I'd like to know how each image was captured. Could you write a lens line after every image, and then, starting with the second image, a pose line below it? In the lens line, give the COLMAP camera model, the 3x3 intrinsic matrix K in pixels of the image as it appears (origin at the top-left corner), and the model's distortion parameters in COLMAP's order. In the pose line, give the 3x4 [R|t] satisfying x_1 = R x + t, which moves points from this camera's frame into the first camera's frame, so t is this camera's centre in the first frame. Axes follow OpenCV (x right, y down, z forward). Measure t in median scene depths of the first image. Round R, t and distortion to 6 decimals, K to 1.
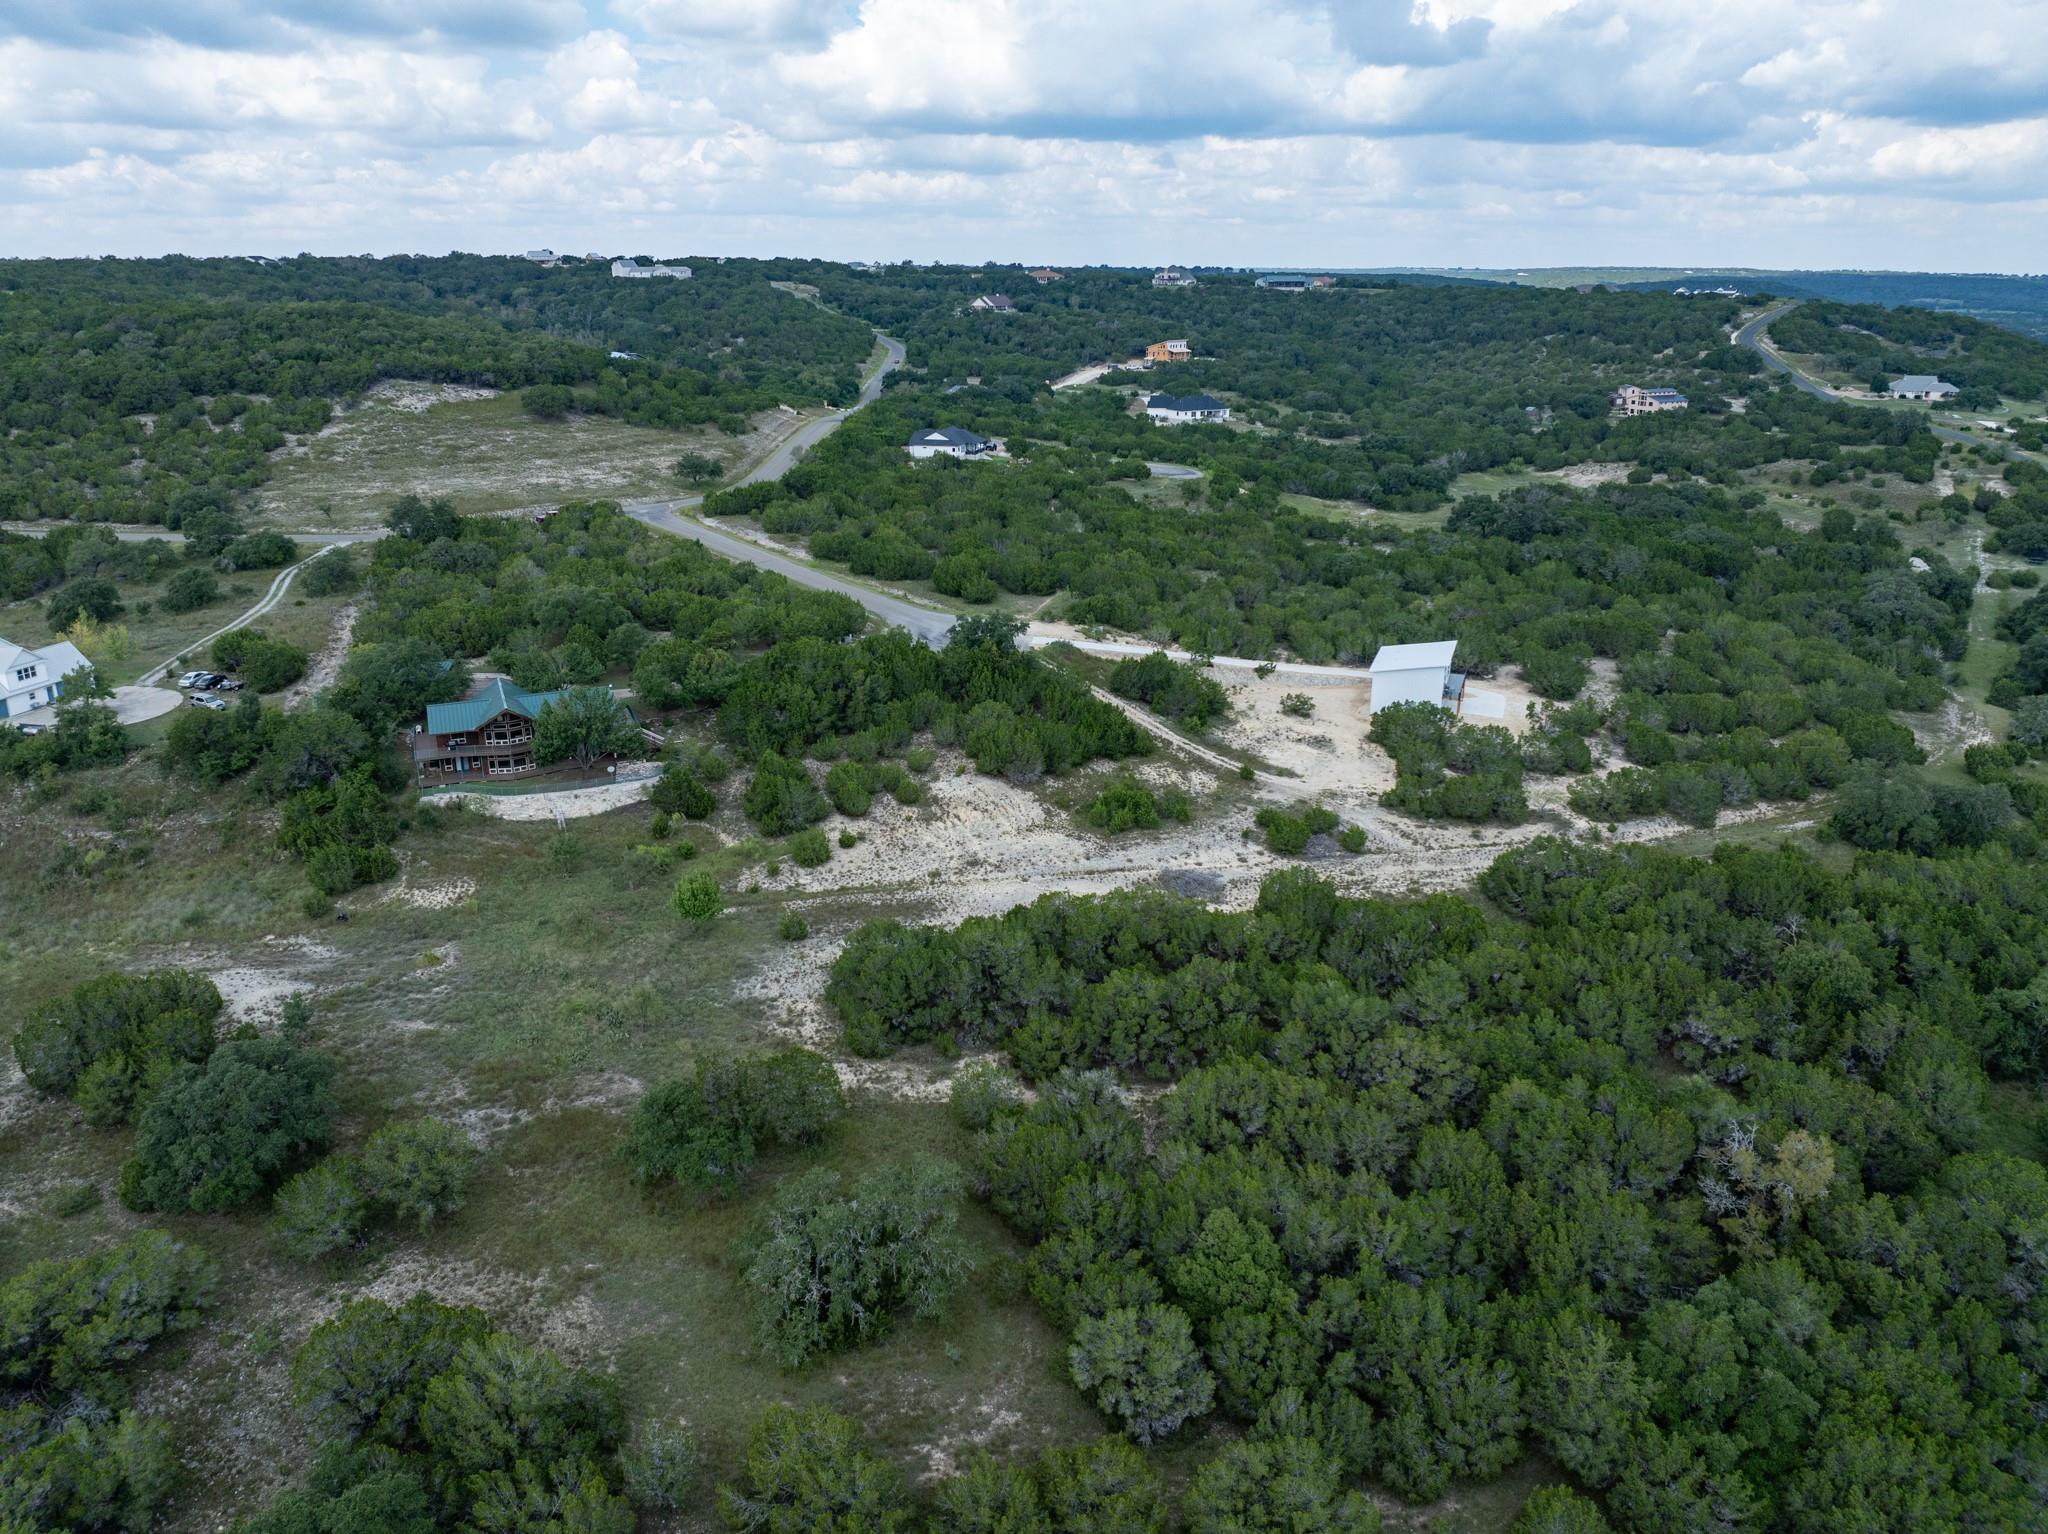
lens RADIAL K [[1440.2, 0, 1024.1], [0, 1440.2, 757.3], [0, 0, 1]] dist [-0.040521, 0.001599]
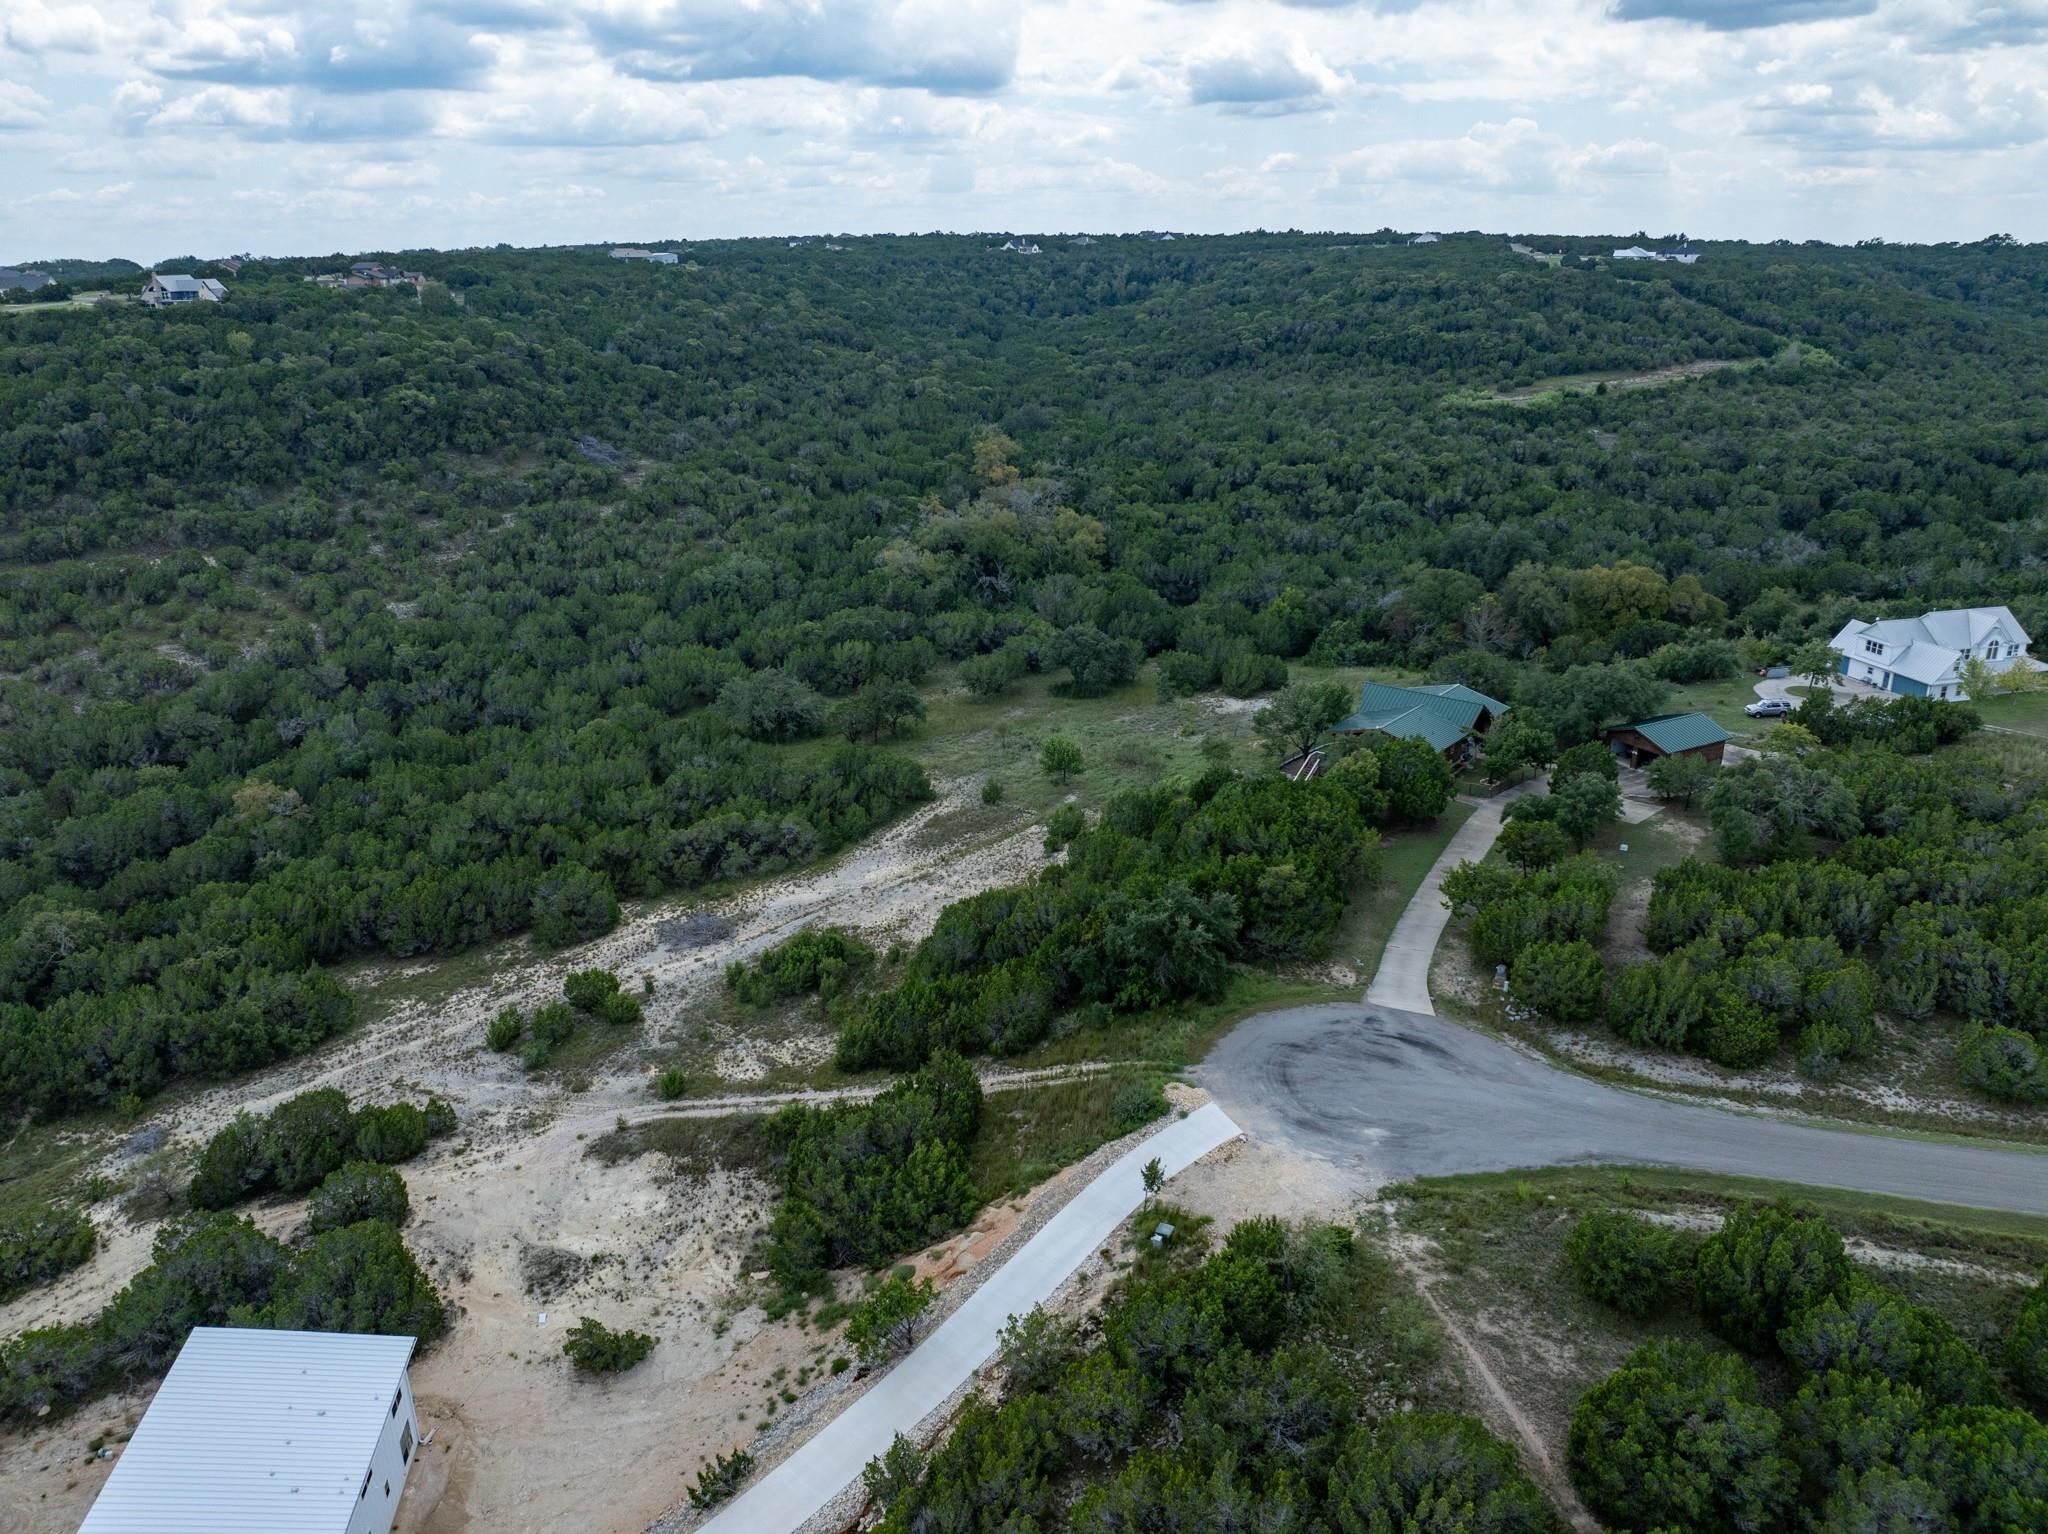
lens RADIAL K [[1440.2, 0, 1039.7], [0, 1440.2, 772.3], [0, 0, 1]] dist [-0.040521, 0.001599]
pose [[-0.877304, 0.170612, -0.448587, 0.265284], [-0.147385, 0.793743, 0.590127, -0.471139], [0.456745, 0.583835, -0.671208, 1.384081]]
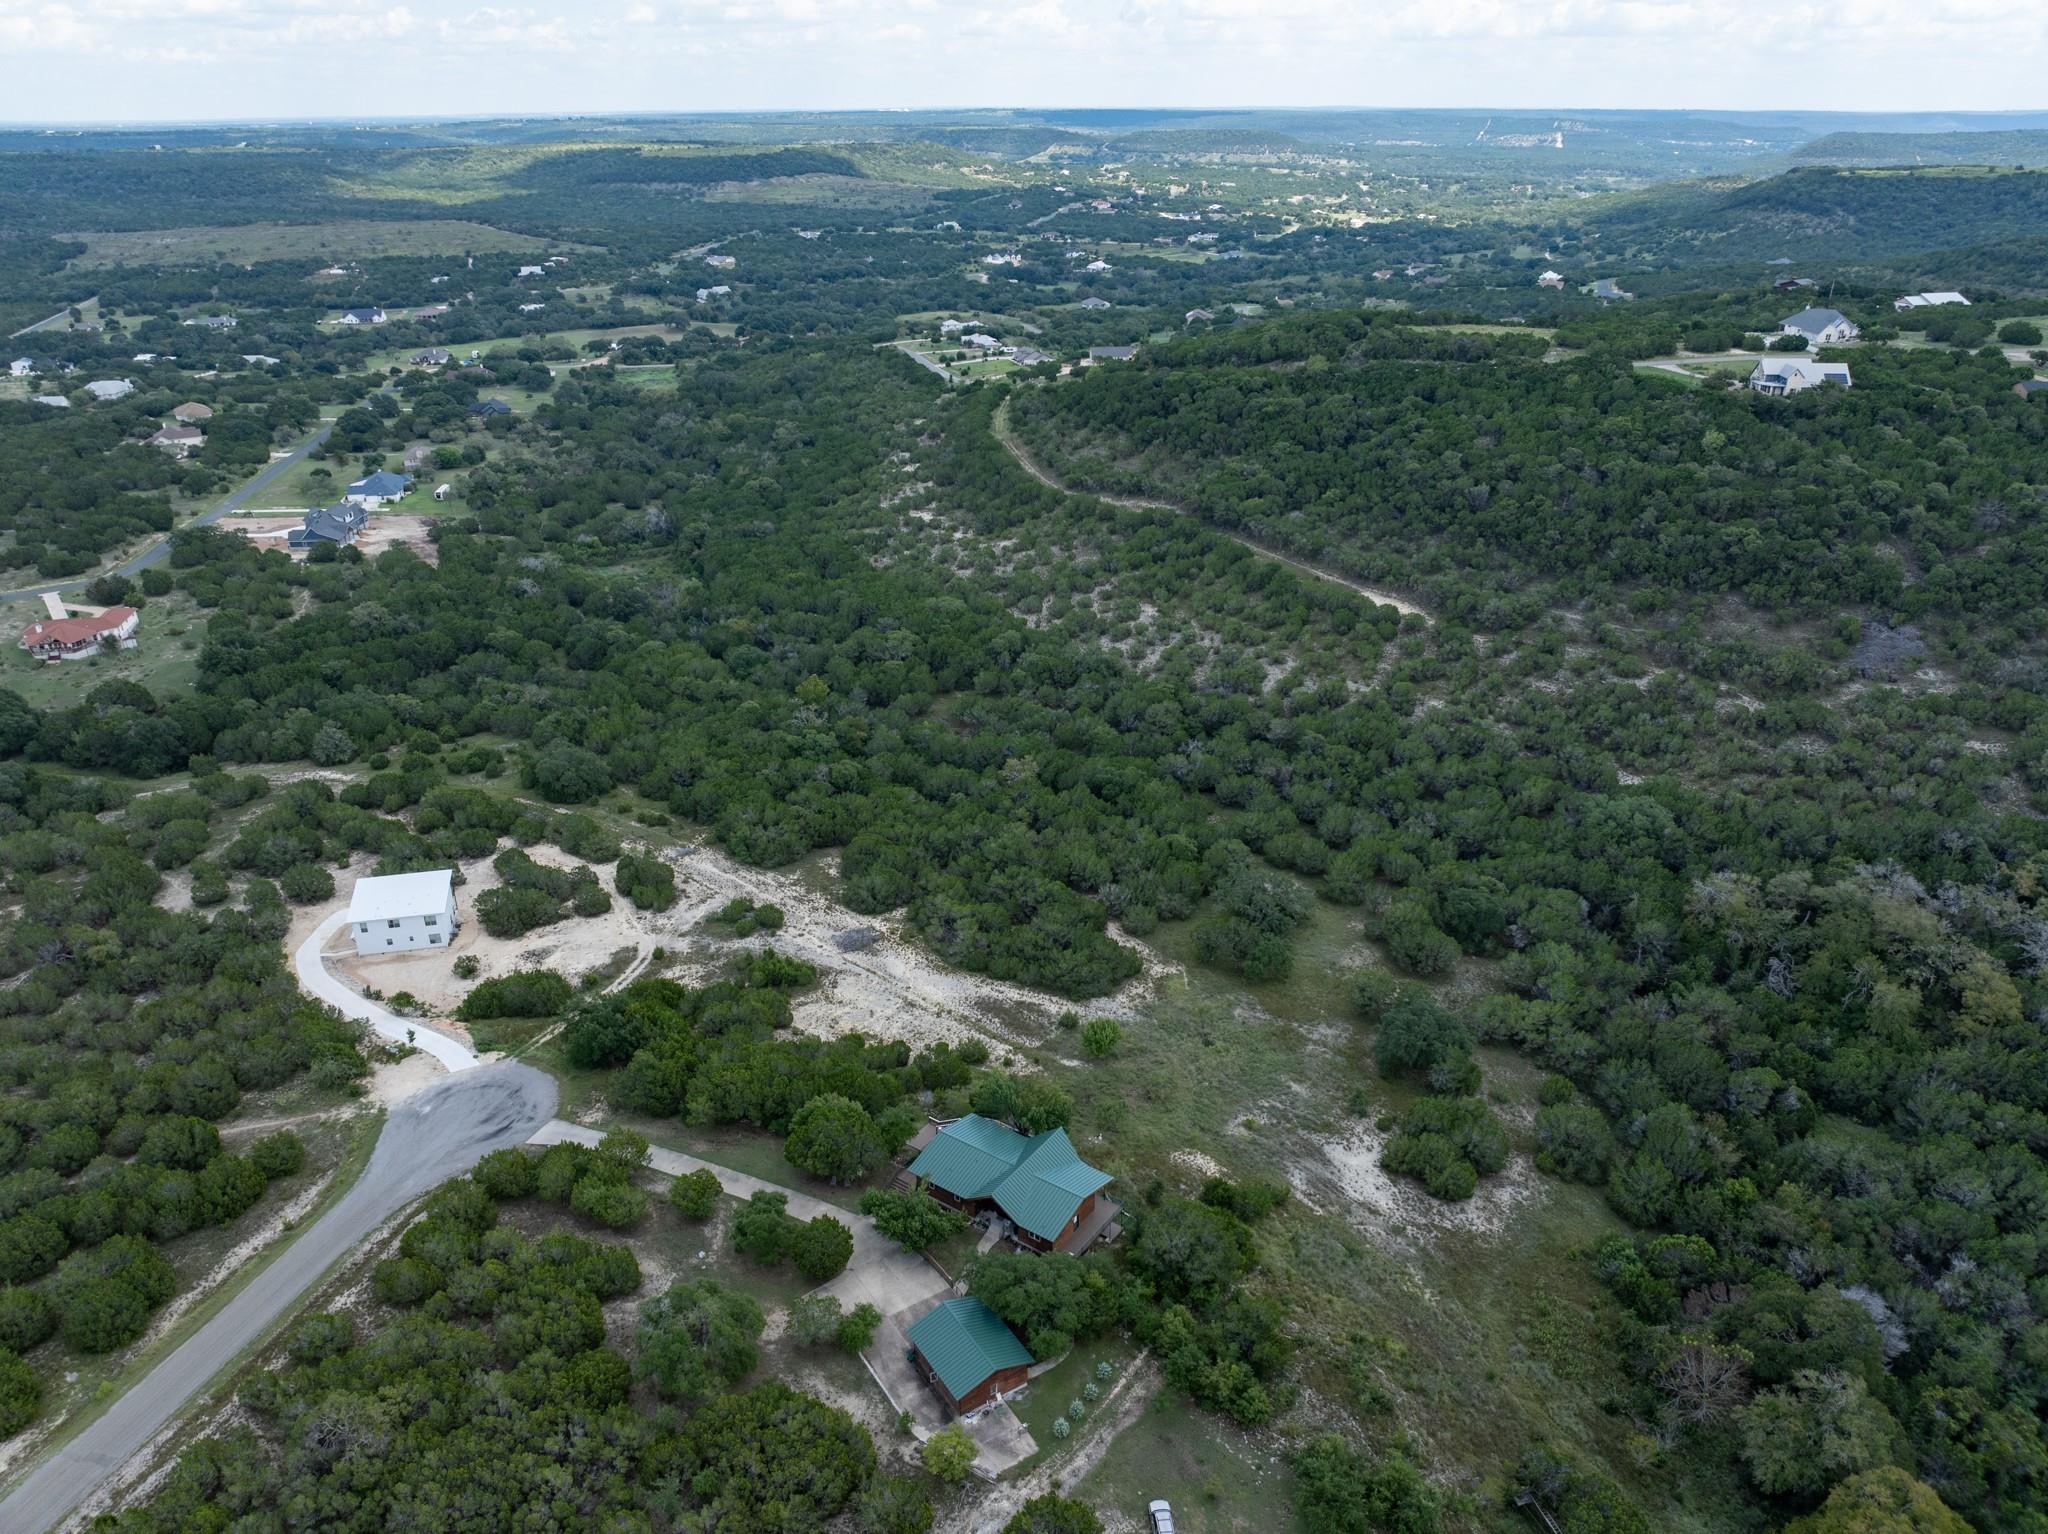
lens RADIAL K [[1440.2, 0, 1029.7], [0, 1440.2, 757.9], [0, 0, 1]] dist [-0.040521, 0.001599]
pose [[-0.538520, -0.351219, 0.765925, -0.913693], [0.274836, 0.786062, 0.553690, -0.722942], [-0.796531, 0.508677, -0.326783, 1.051301]]
